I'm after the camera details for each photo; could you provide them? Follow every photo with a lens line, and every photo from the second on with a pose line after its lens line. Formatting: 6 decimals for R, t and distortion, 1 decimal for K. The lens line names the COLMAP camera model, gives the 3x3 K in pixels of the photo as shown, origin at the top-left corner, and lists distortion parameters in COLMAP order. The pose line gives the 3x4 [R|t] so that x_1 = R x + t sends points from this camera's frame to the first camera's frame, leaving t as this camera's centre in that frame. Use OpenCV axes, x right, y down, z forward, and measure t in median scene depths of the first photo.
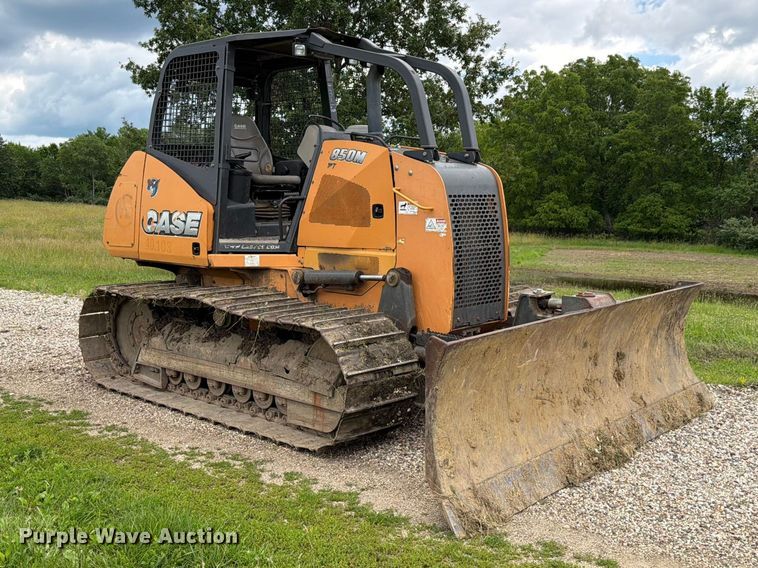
lens RADIAL K [[822.2, 0, 379.0], [0, 822.2, 284.0], [0, 0, 1]] dist [0.102943, -0.004568]
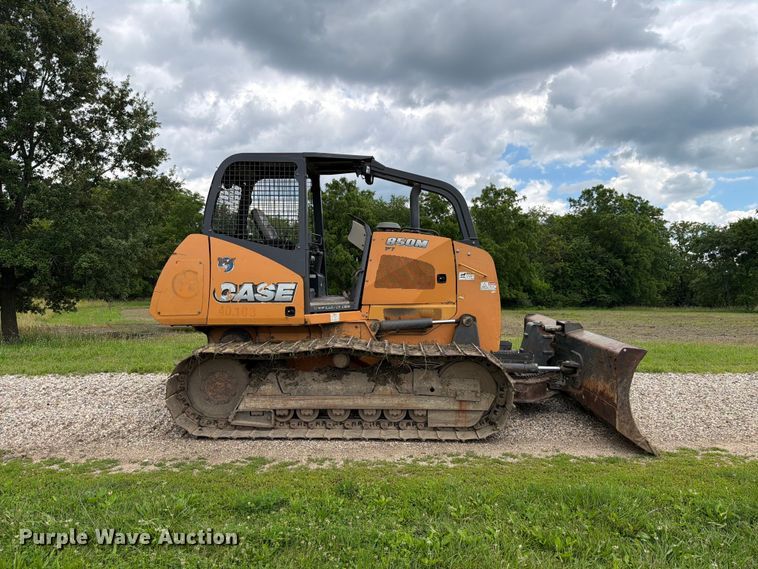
lens RADIAL K [[544.0, 0, 375.7], [0, 544.0, 276.6], [0, 0, 1]] dist [0.120996, -0.187373]
pose [[0.759137, -0.020018, 0.650623, -0.702654], [0.076489, 0.995346, -0.058623, -0.038101], [-0.646421, 0.094268, 0.757135, 0.275513]]
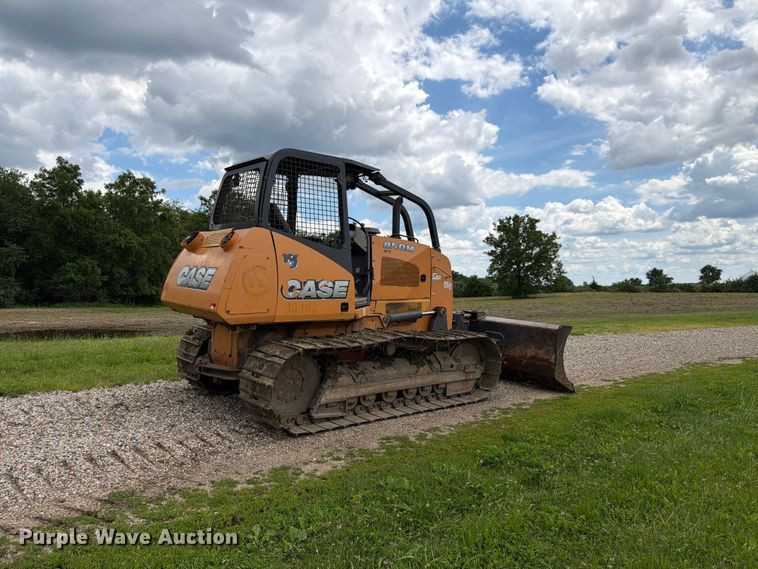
lens RADIAL K [[544.0, 0, 375.7], [0, 544.0, 276.6], [0, 0, 1]] dist [0.120996, -0.187373]
pose [[0.138461, -0.016100, 0.990237, -1.162120], [0.074526, 0.997202, 0.005792, -0.098777], [-0.987560, 0.072997, 0.139273, 0.854821]]
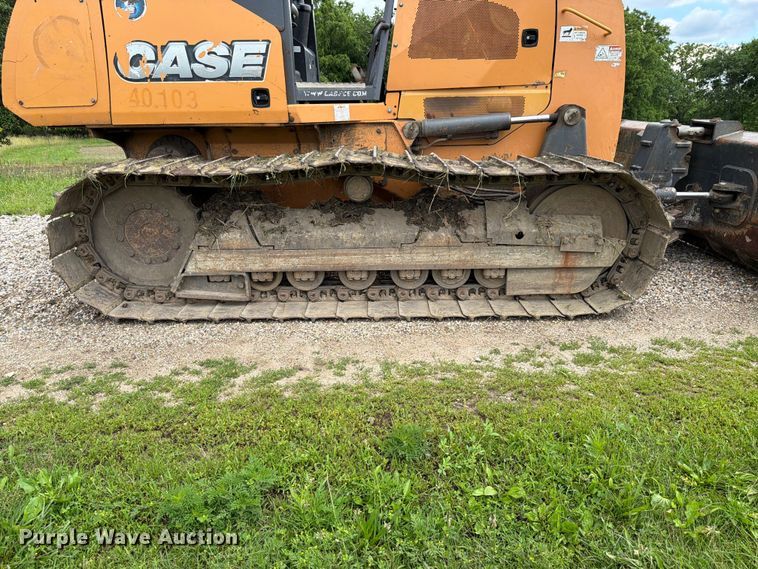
lens RADIAL K [[543.6, 0, 381.7], [0, 543.6, 293.9], [0, 0, 1]] dist [0.128453, -0.229522]
pose [[0.727612, -0.239867, 0.642686, -0.509332], [0.087605, 0.961694, 0.259749, 0.004750], [-0.680372, -0.132694, 0.720754, 0.595474]]
